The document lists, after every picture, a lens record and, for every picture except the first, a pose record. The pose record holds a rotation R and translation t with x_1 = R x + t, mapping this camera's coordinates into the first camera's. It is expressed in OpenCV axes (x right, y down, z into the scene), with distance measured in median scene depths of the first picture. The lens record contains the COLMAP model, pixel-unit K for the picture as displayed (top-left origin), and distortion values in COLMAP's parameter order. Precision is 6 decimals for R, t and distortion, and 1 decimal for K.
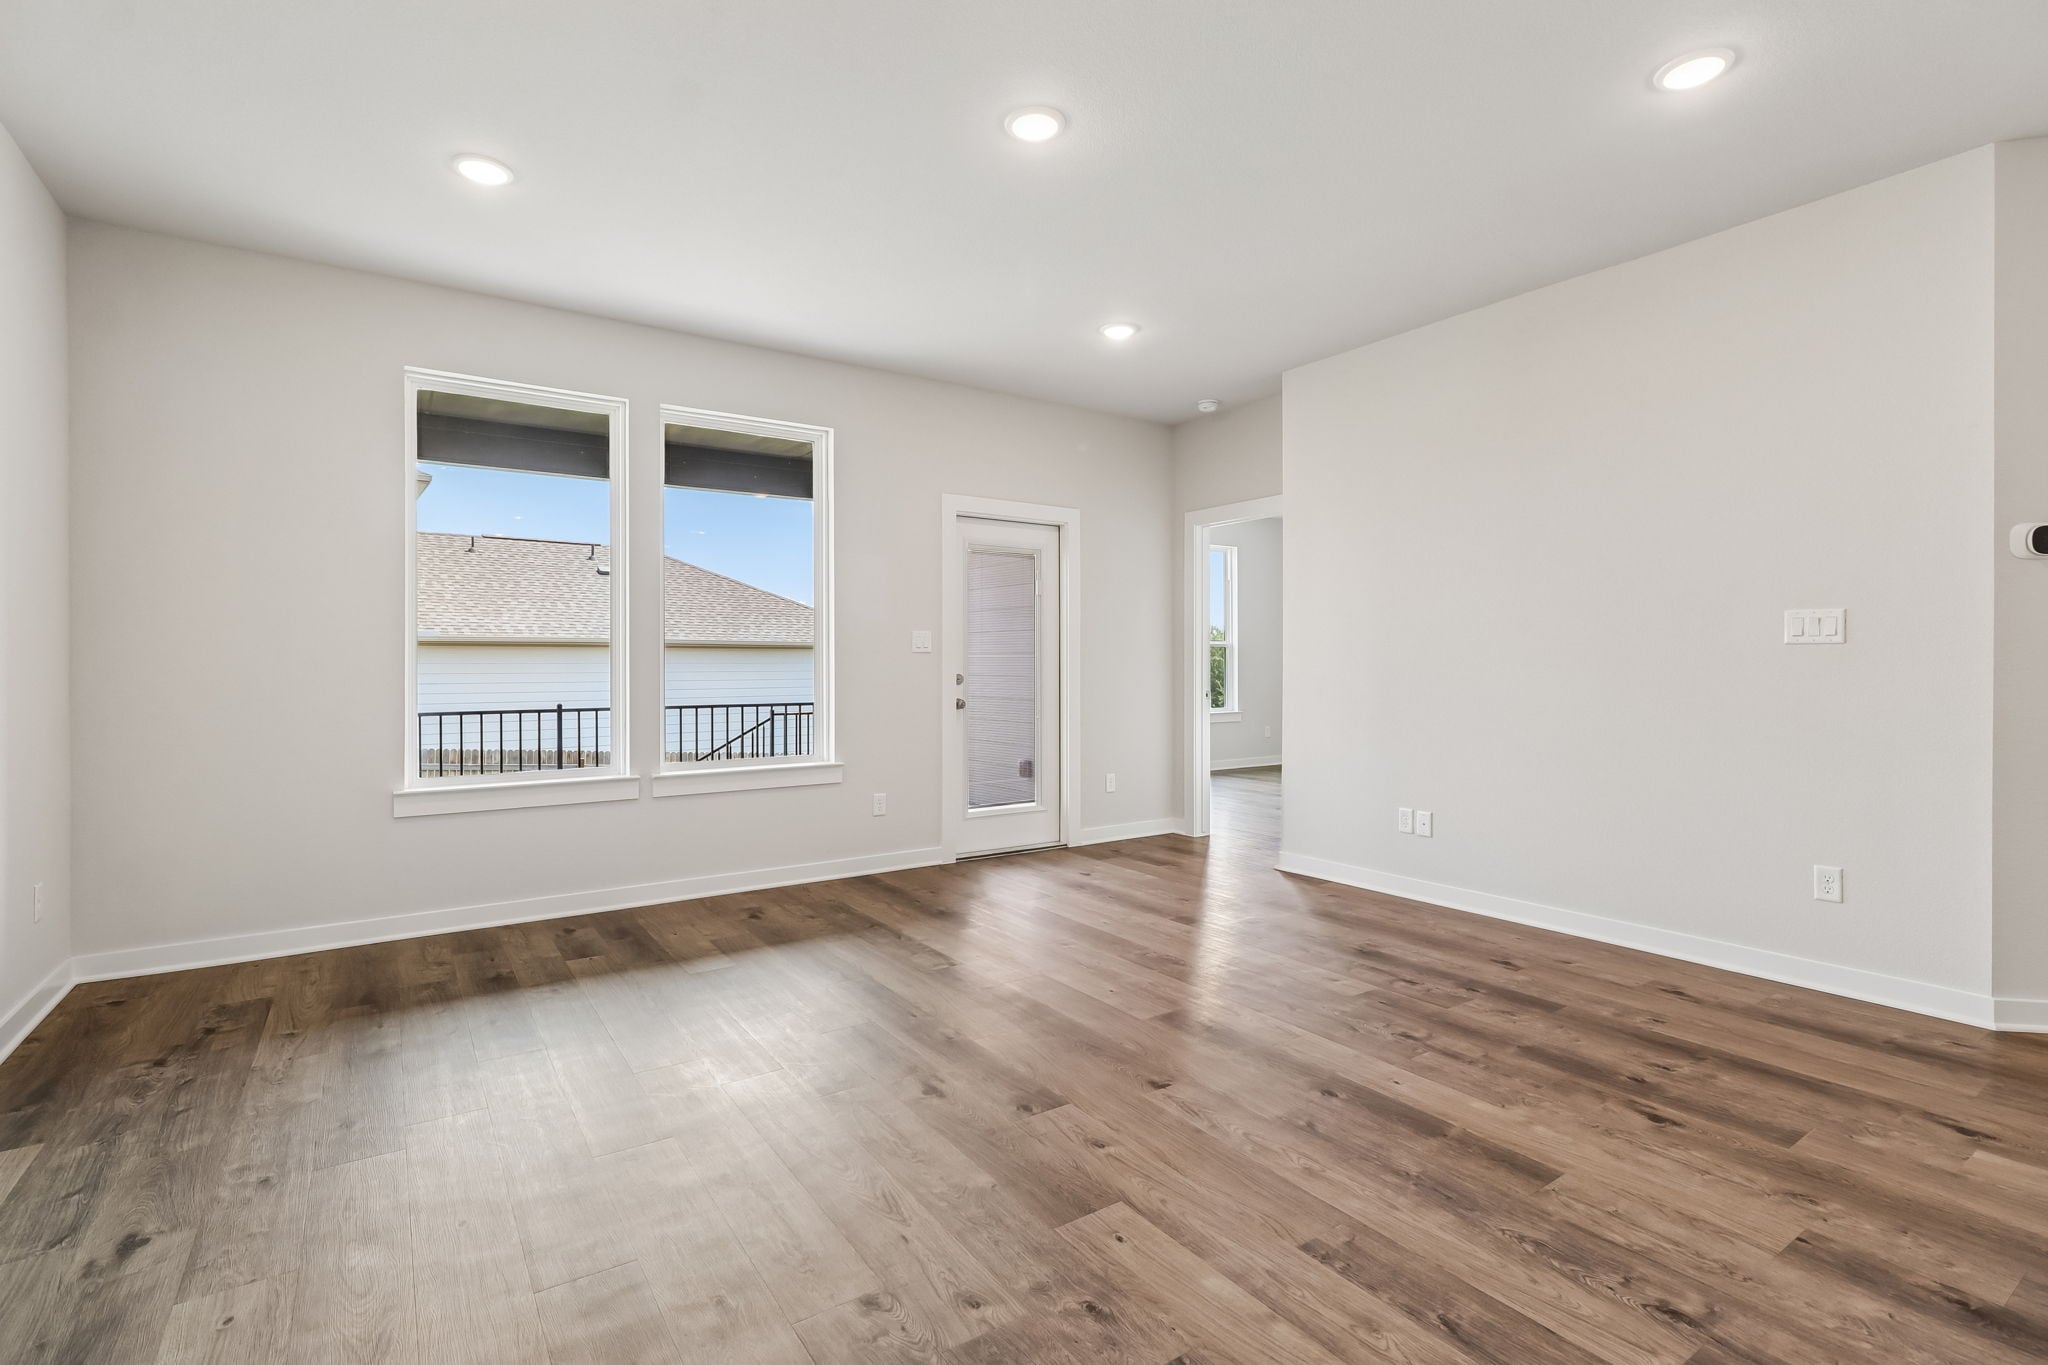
lens RADIAL K [[953.4, 0, 1040.8], [0, 953.4, 676.3], [0, 0, 1]] dist [0.006773, -0.005880]
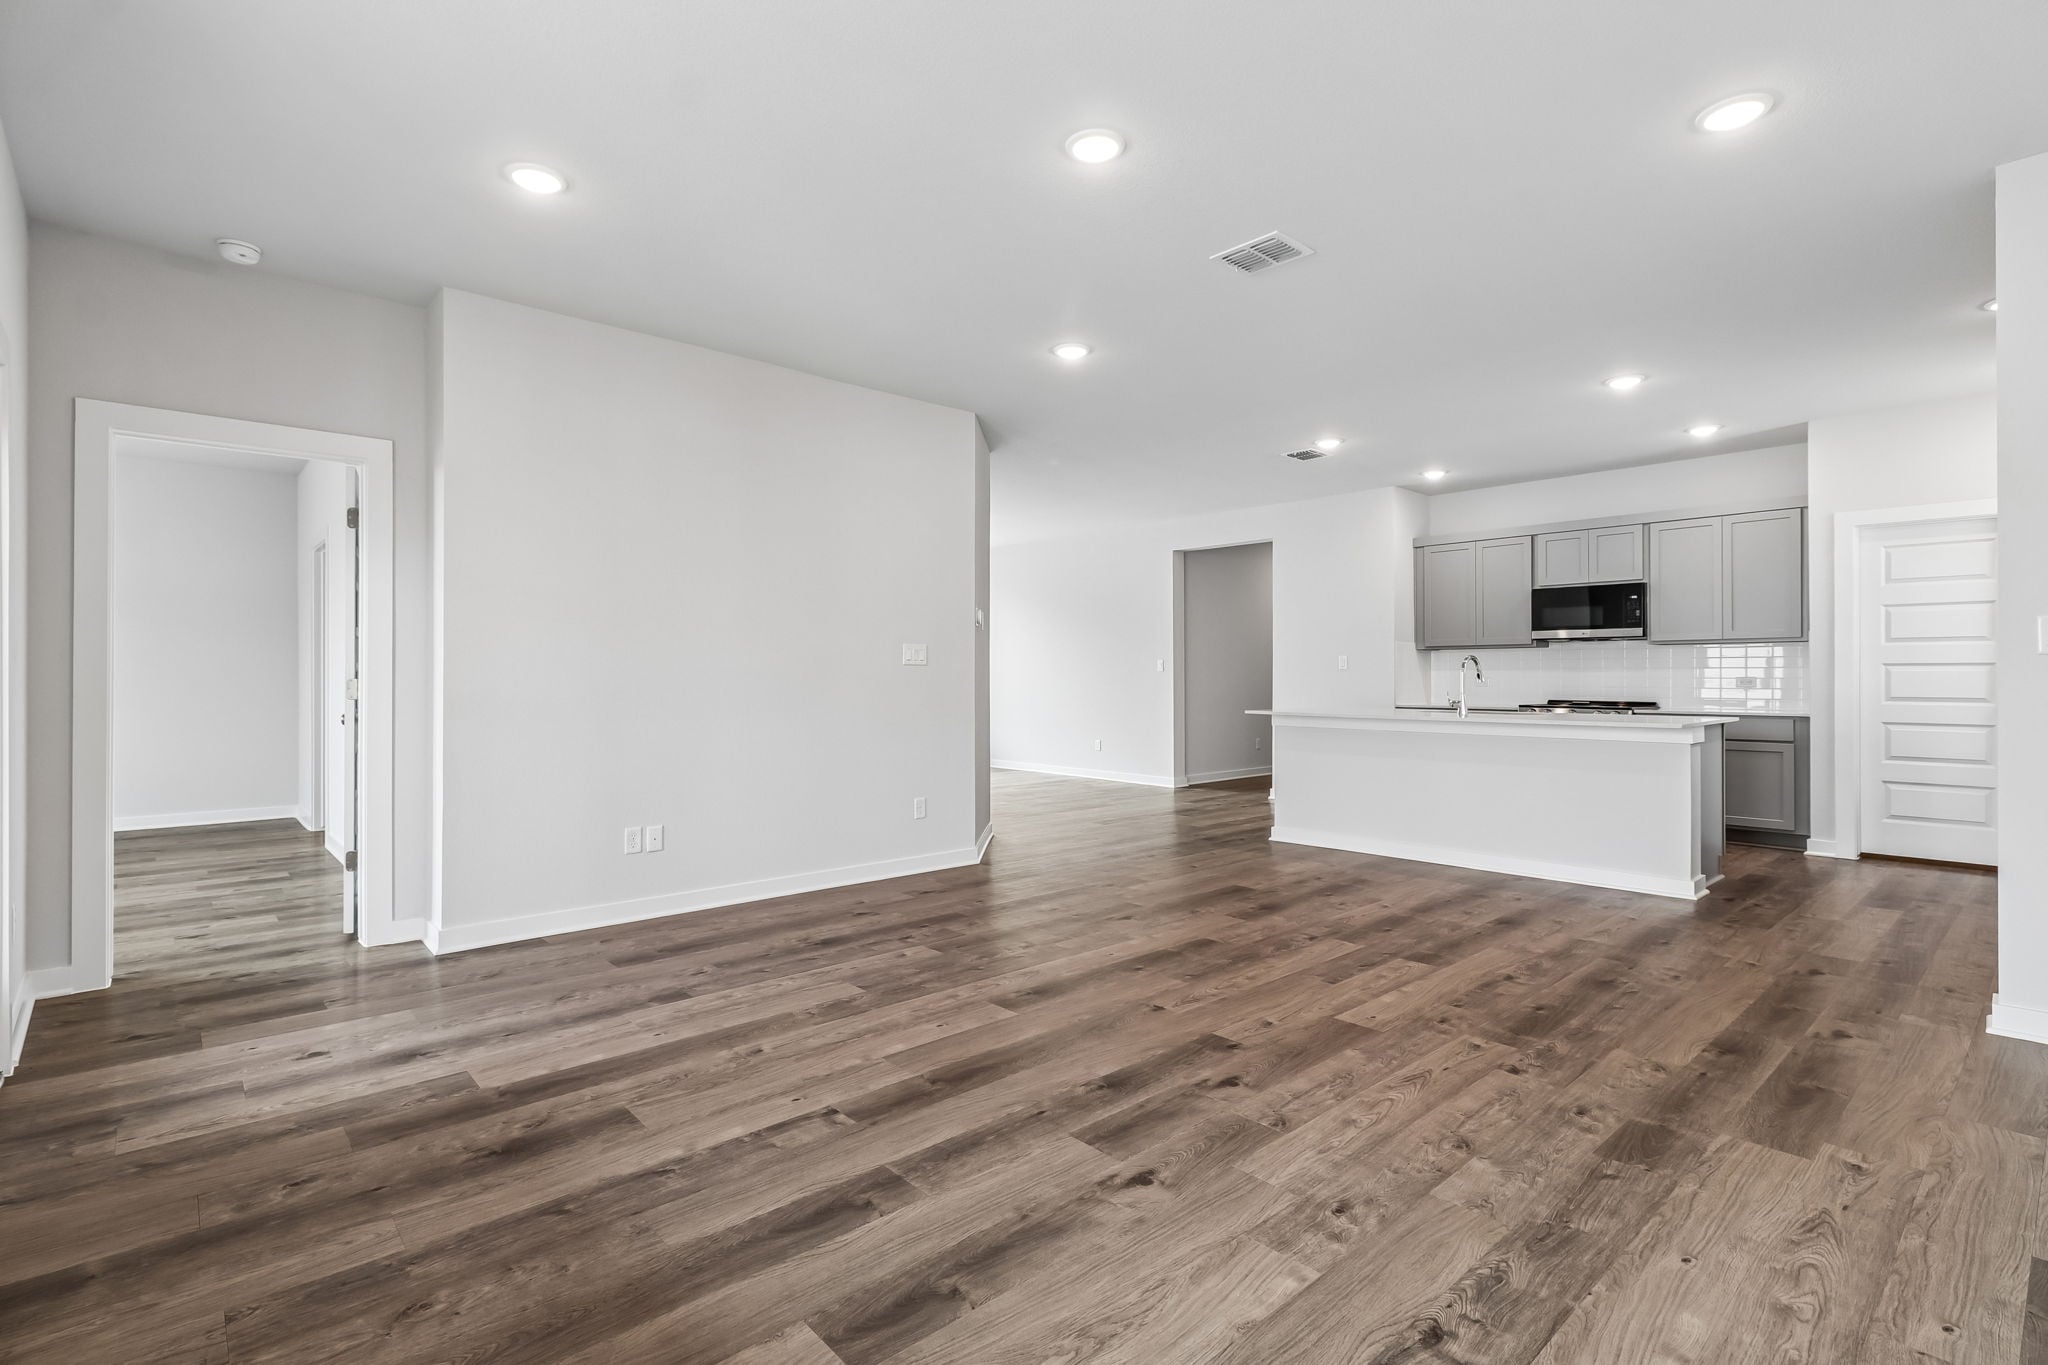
lens RADIAL K [[953.4, 0, 1015.3], [0, 953.4, 665.7], [0, 0, 1]] dist [0.006773, -0.005880]
pose [[-0.117172, 0.016308, 0.992978, -0.799517], [0.013312, 0.999801, -0.014850, -0.005652], [-0.993022, 0.011478, -0.117366, 0.955396]]
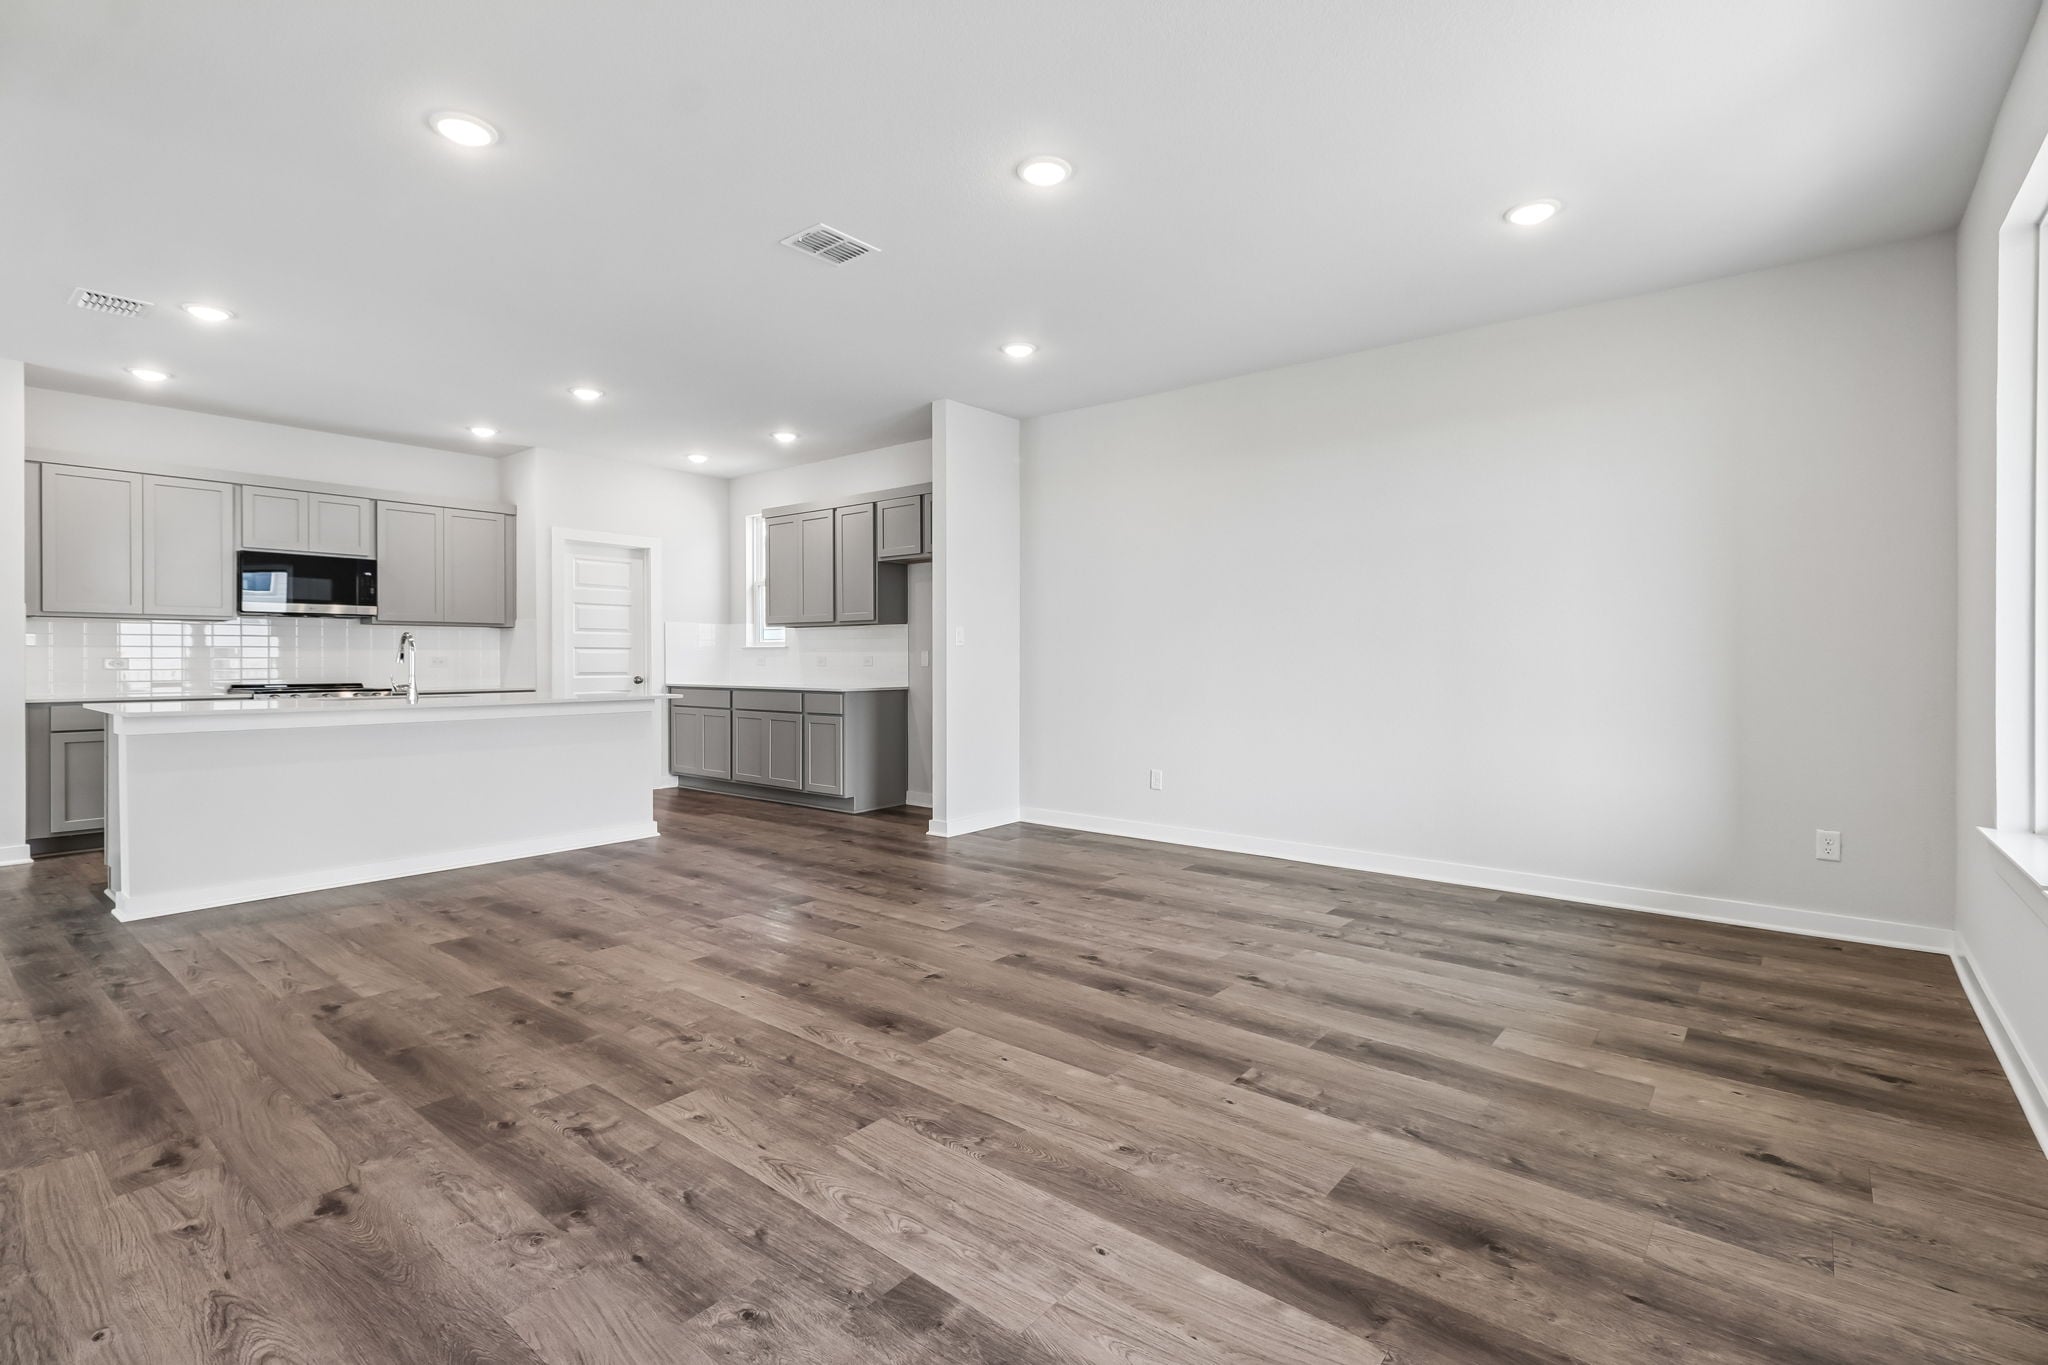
lens RADIAL K [[953.4, 0, 1028.6], [0, 953.4, 664.5], [0, 0, 1]] dist [0.006773, -0.005880]
pose [[-0.962482, 0.005574, -0.271289, 0.252635], [-0.000430, 0.999756, 0.022068, -0.022153], [0.271346, 0.021357, -0.962245, 1.647093]]
